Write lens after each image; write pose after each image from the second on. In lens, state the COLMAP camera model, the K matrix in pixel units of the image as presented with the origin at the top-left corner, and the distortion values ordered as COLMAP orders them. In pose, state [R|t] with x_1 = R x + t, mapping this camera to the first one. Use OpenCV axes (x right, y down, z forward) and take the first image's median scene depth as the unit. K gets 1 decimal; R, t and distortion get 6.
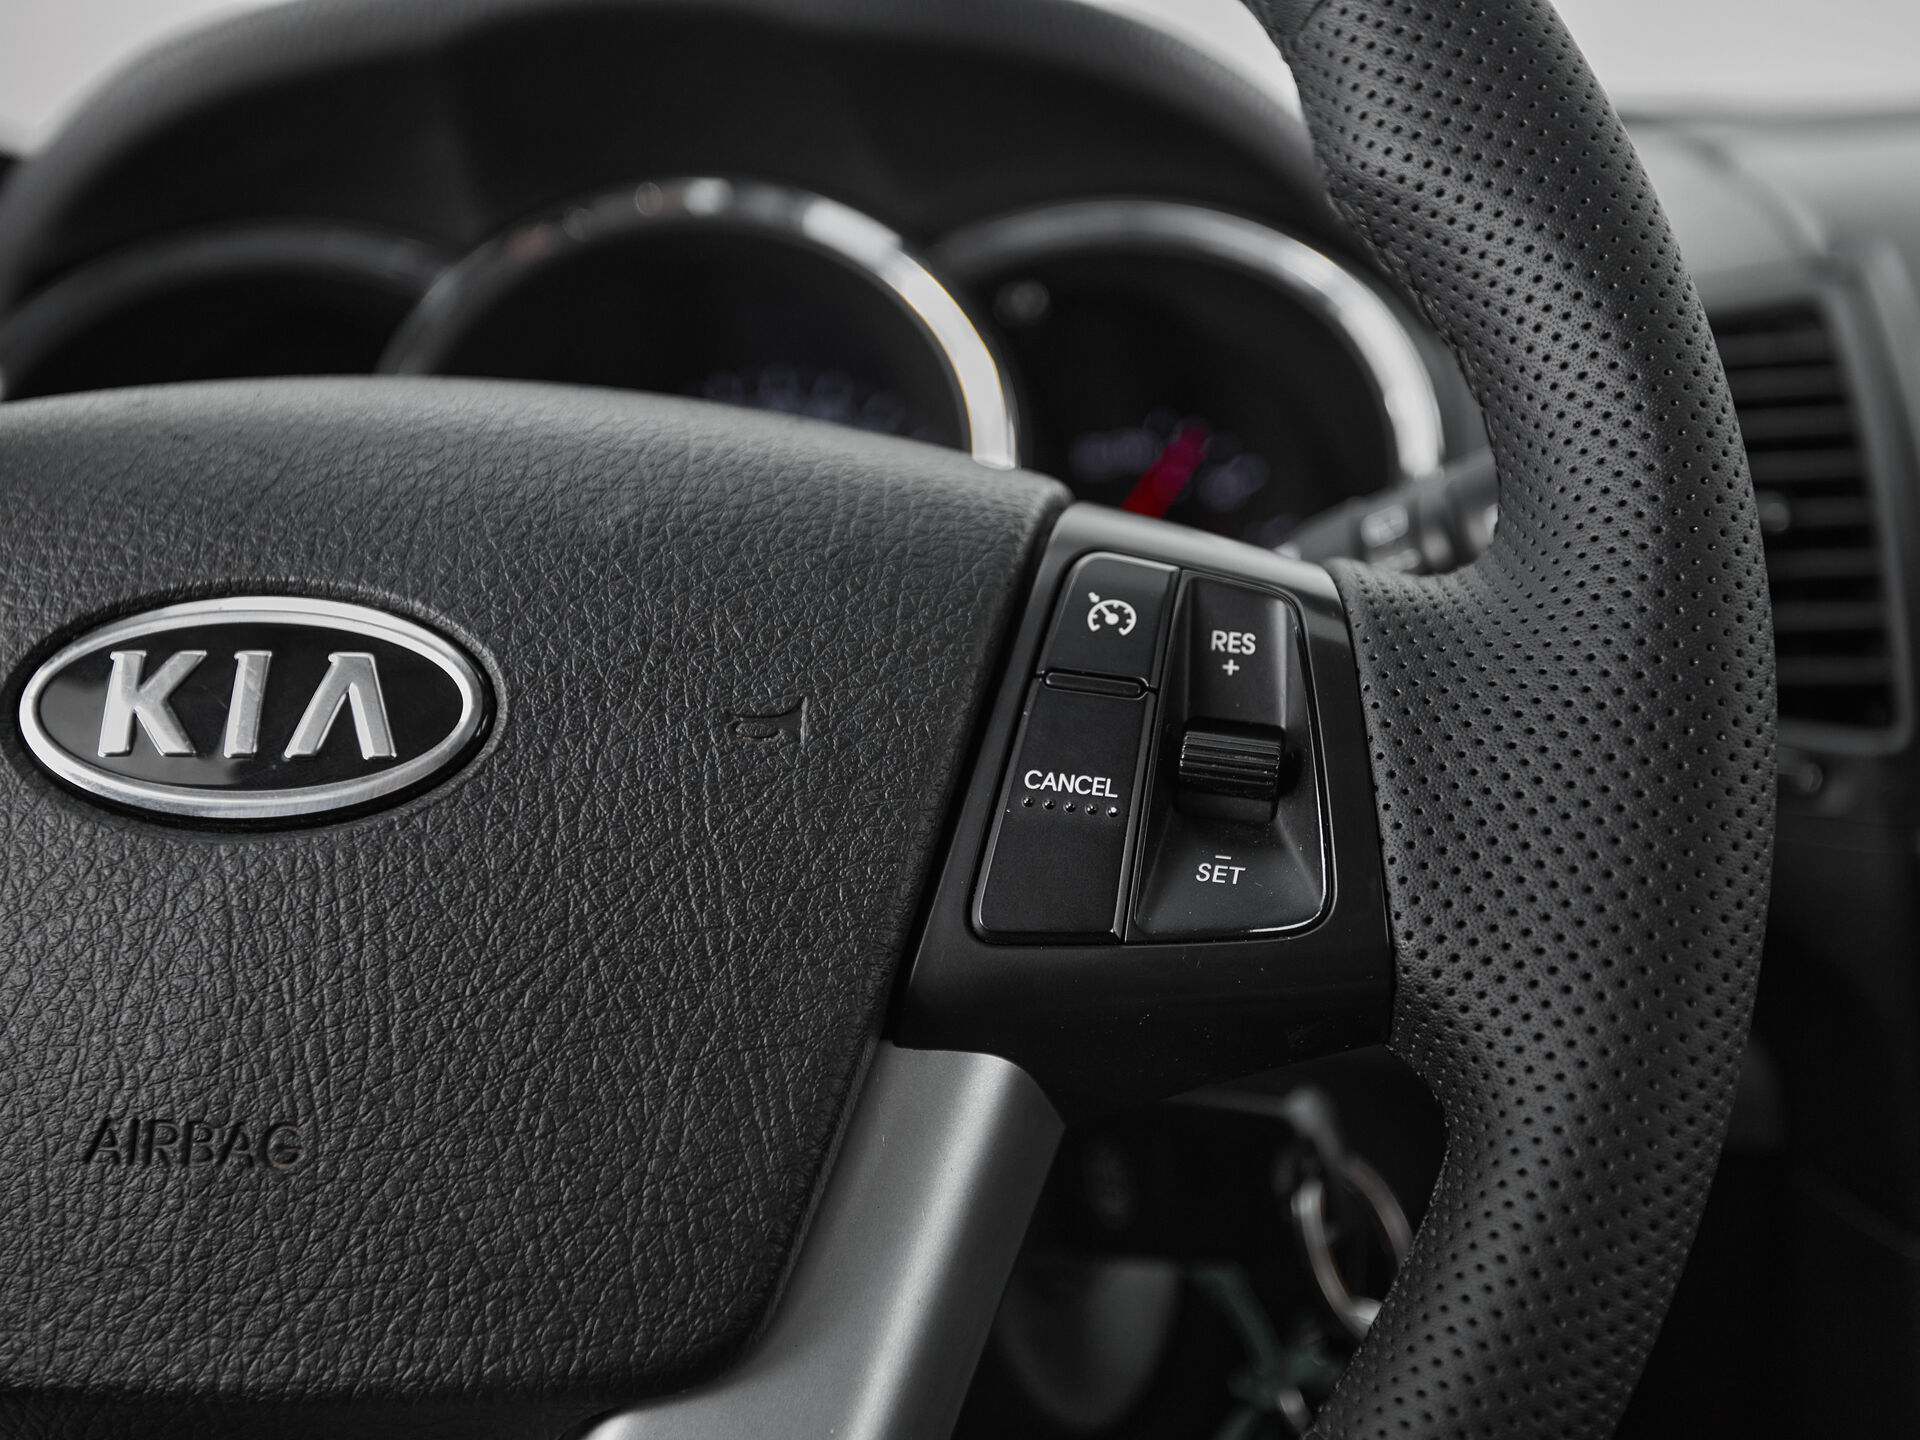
lens RADIAL K [[2362.4, 0, 1022.7], [0, 2362.4, 697.8], [0, 0, 1]] dist [0.018622, 0.064853]
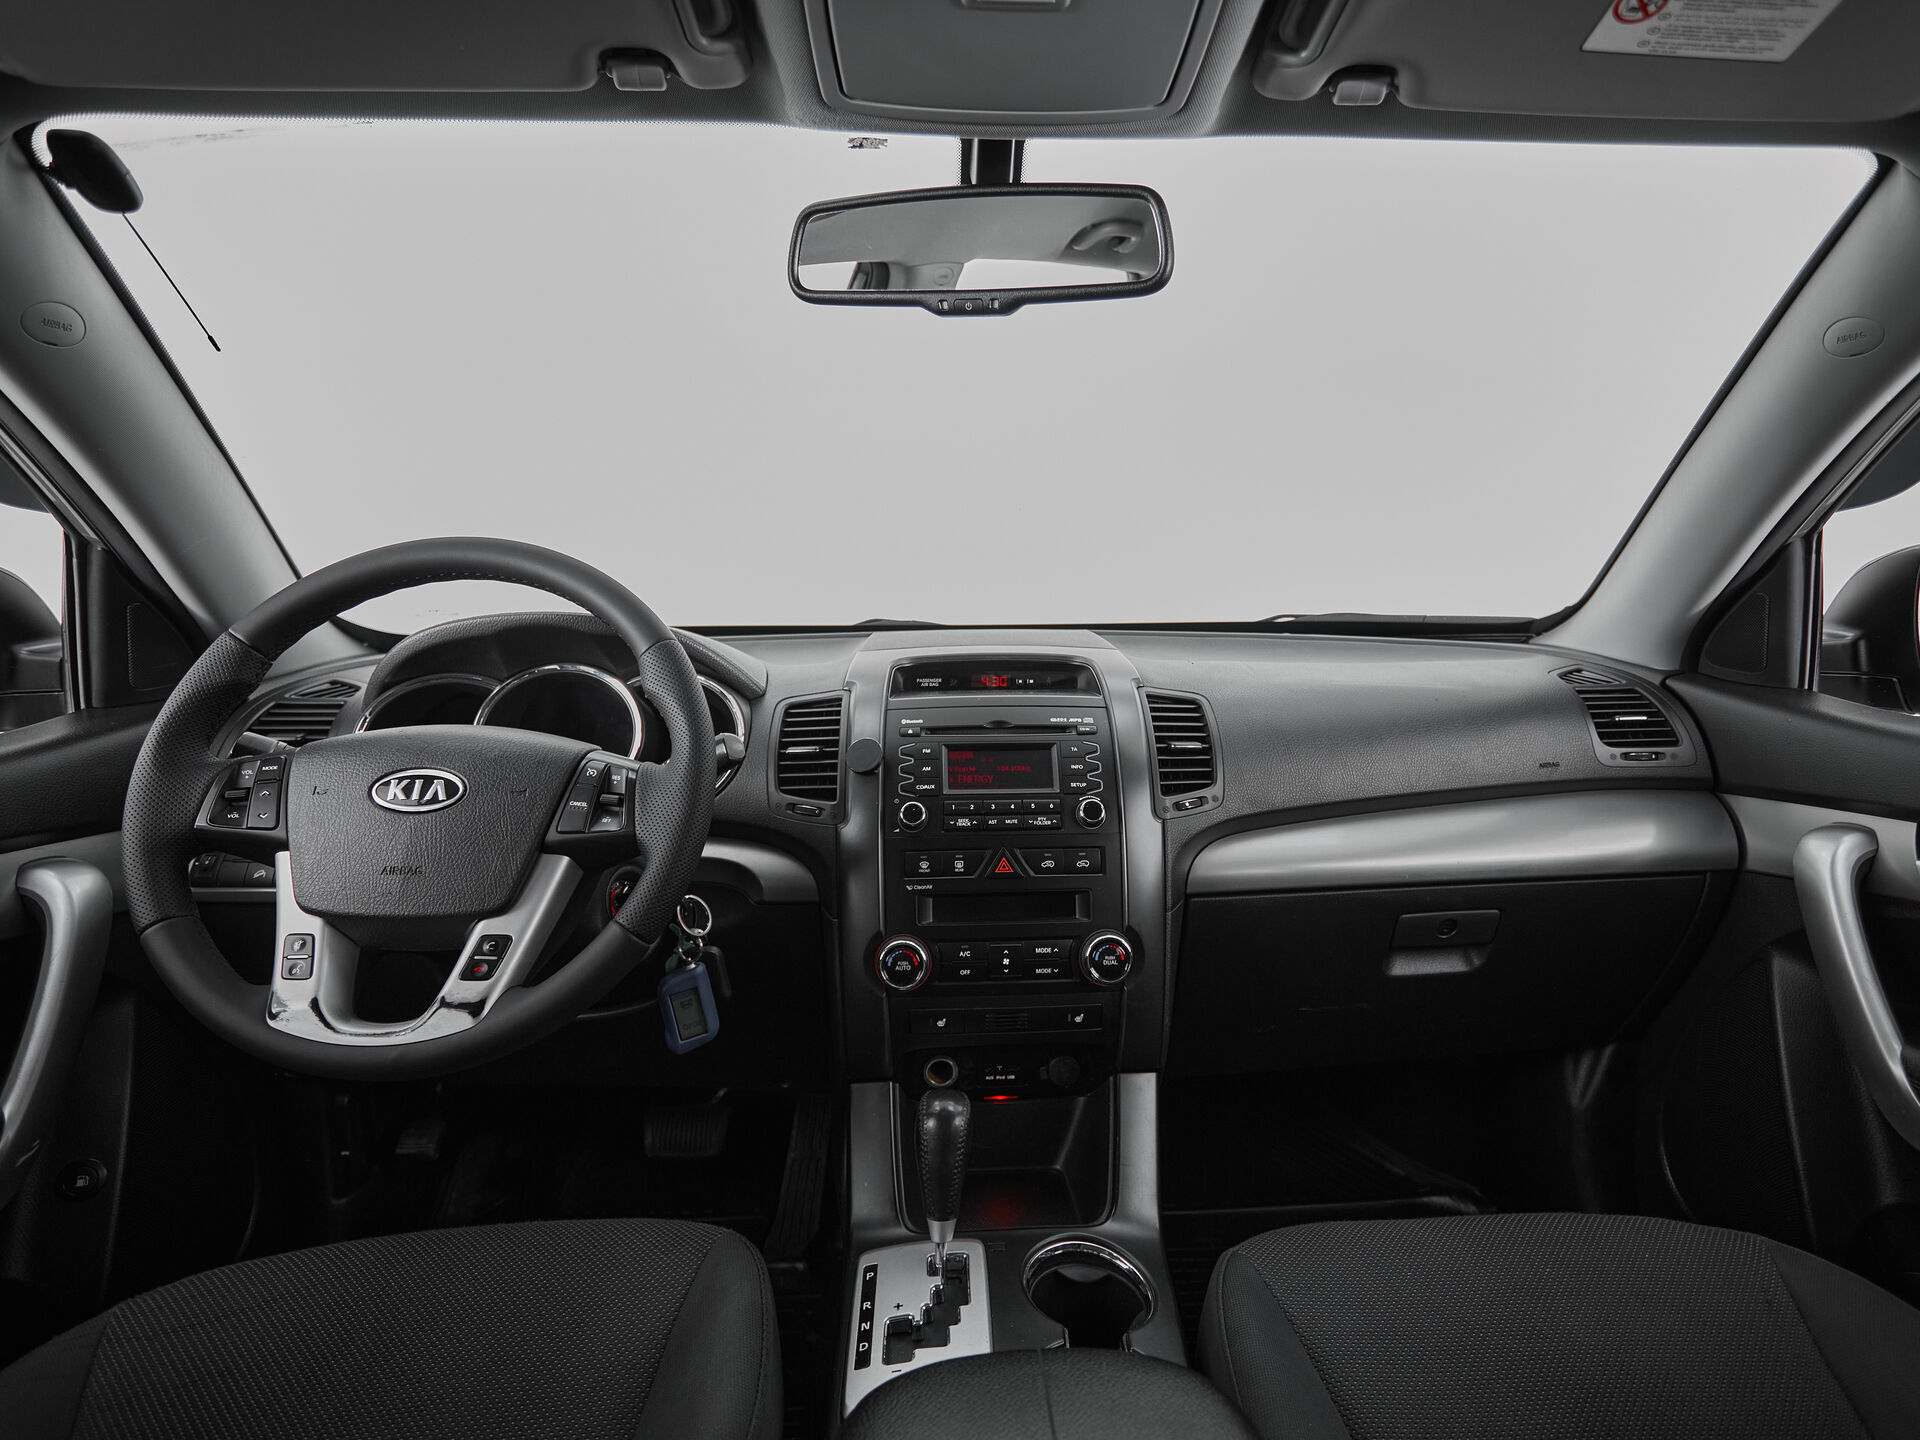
lens RADIAL K [[1041.0, 0, 998.2], [0, 1041.0, 716.1], [0, 0, 1]] dist [-0.003640, -0.000856]
pose [[0.992216, 0.003571, 0.124481, 0.674866], [0.008046, 0.995661, -0.092702, 0.064673], [-0.124272, 0.092982, 0.987882, -1.481930]]
